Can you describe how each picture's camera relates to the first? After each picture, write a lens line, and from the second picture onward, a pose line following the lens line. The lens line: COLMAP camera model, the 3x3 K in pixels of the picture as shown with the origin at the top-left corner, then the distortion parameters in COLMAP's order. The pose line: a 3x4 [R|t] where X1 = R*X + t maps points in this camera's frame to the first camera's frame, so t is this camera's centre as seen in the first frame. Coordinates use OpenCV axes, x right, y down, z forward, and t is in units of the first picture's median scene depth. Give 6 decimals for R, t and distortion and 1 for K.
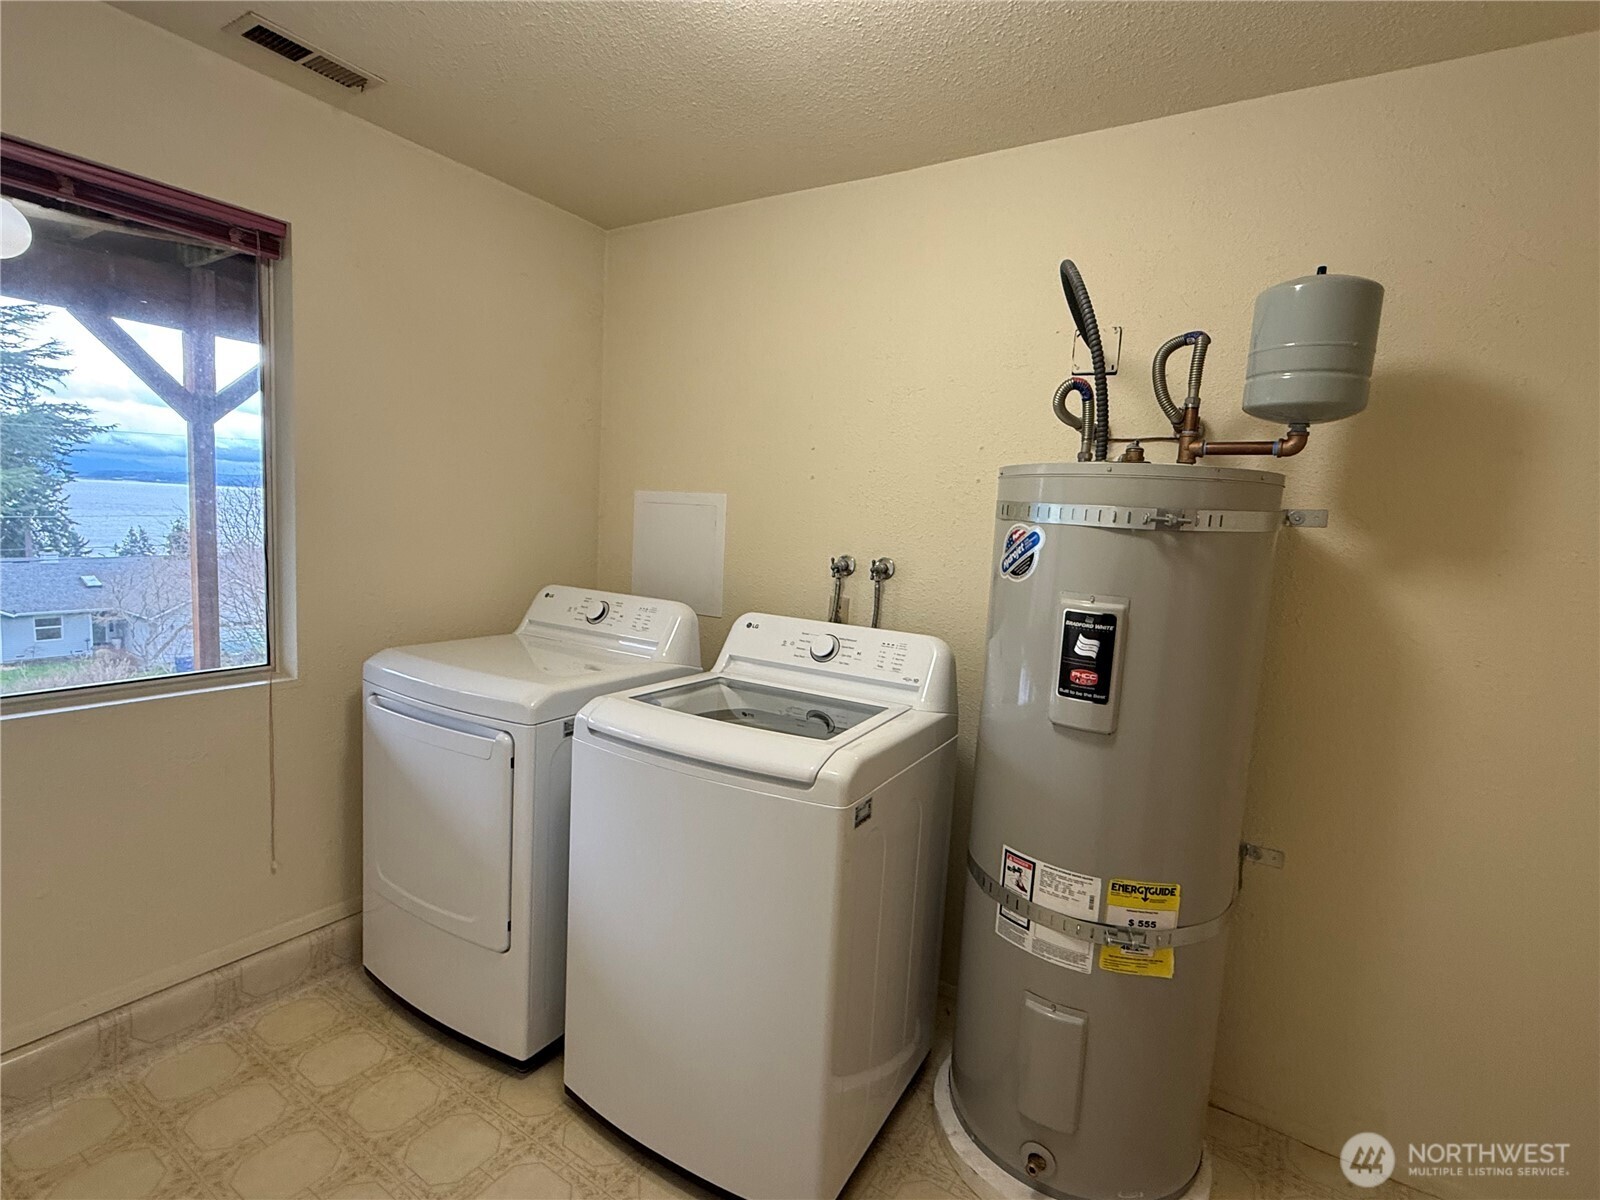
lens RADIAL K [[772.5, 0, 800.0], [0, 772.5, 602.2], [0, 0, 1]] dist [-0.002187, 0.000154]
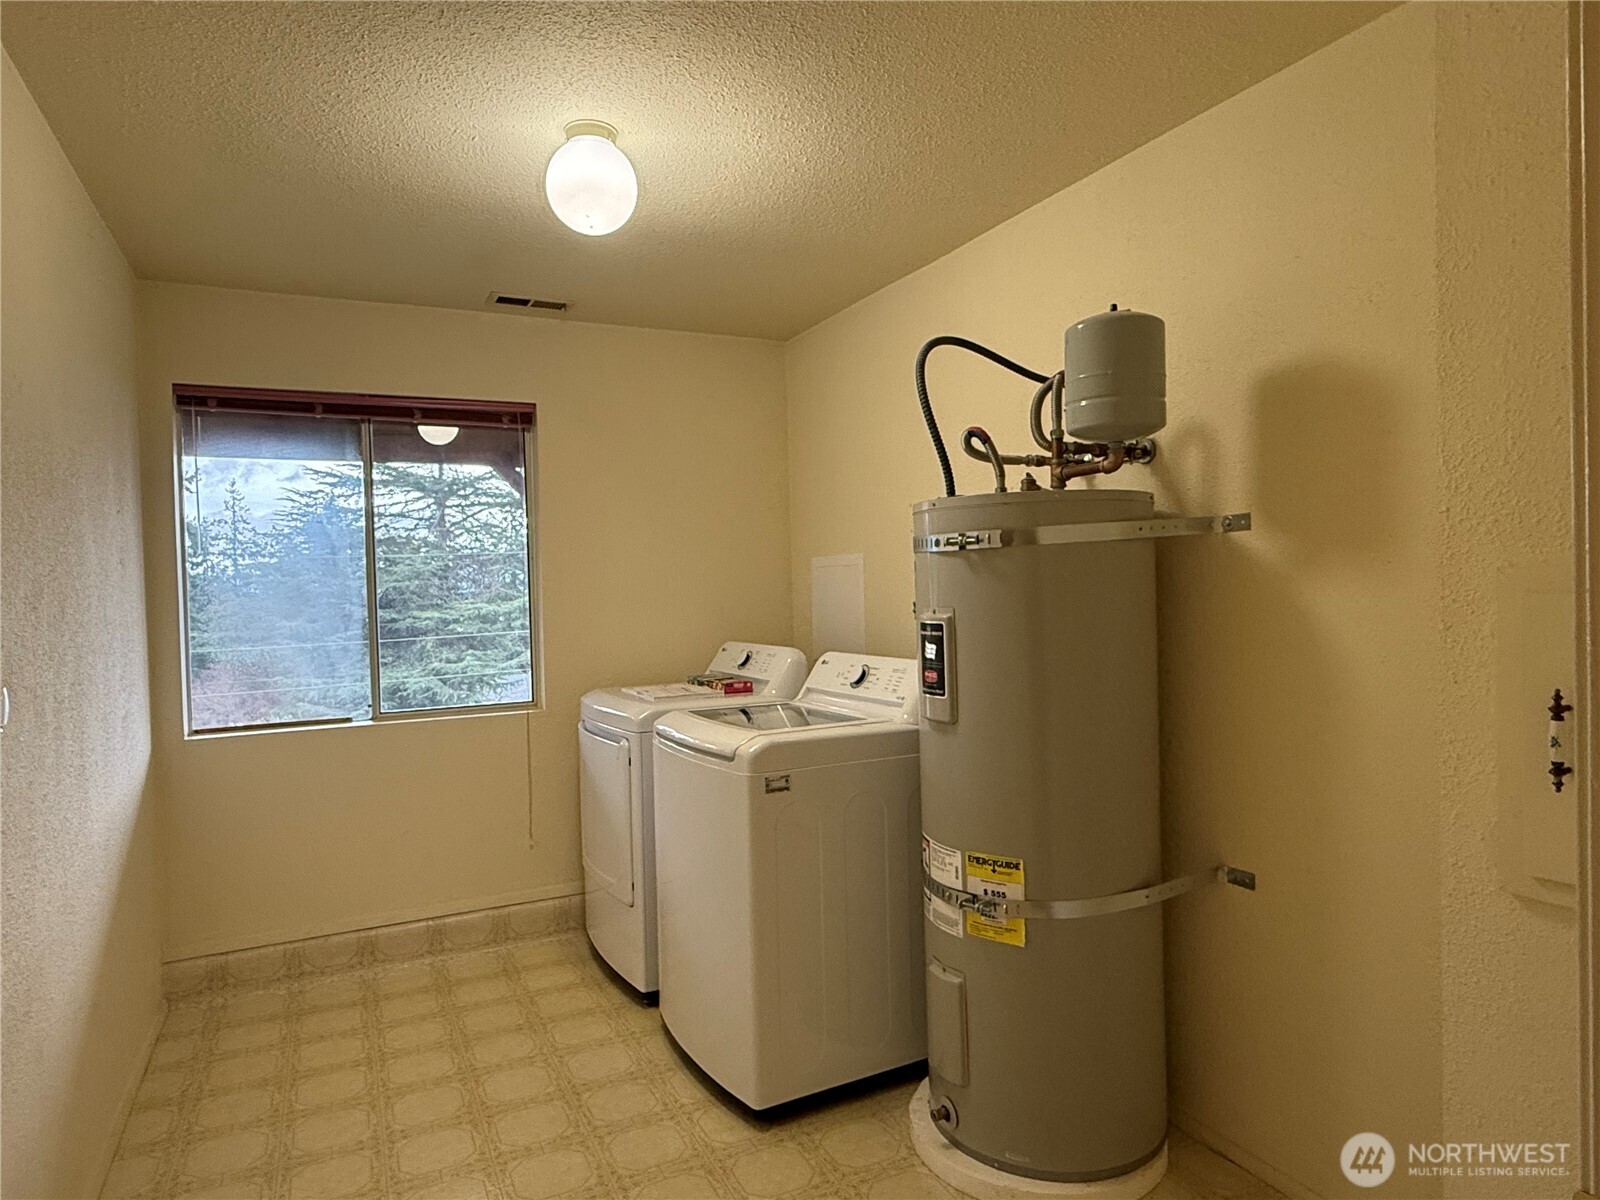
lens RADIAL K [[964.4, 0, 807.8], [0, 964.4, 600.3], [0, 0, 1]] dist [-0.007376, -0.000140]
pose [[0.852556, -0.072120, -0.517635, 0.768980], [0.018625, 0.993997, -0.107814, 0.107000], [0.522303, 0.082276, 0.848781, -0.303536]]
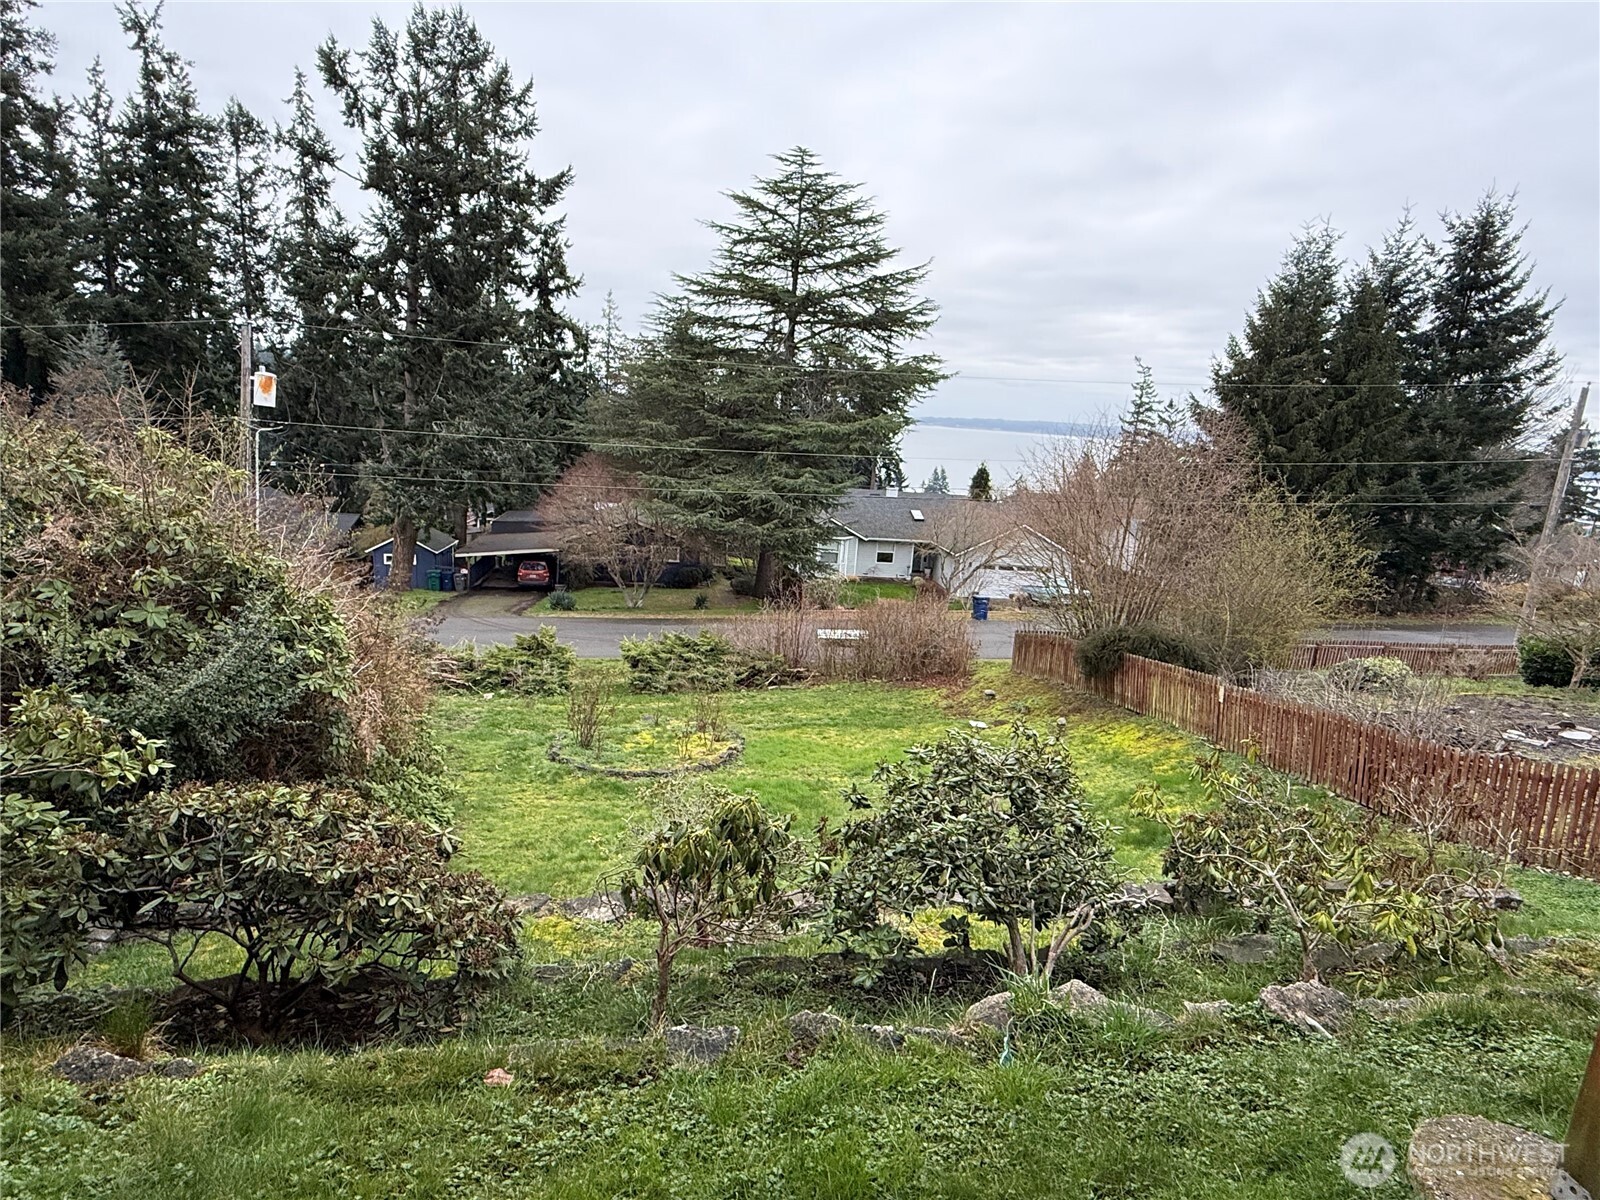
lens RADIAL K [[874.4, 0, 806.6], [0, 874.4, 599.2], [0, 0, 1]] dist [-0.002504, 0.000252]
pose [[0.654520, 0.149582, -0.741100, -1.347132], [-0.121365, 0.988308, 0.092292, -0.088207], [0.746240, 0.029537, 0.665021, 0.749677]]
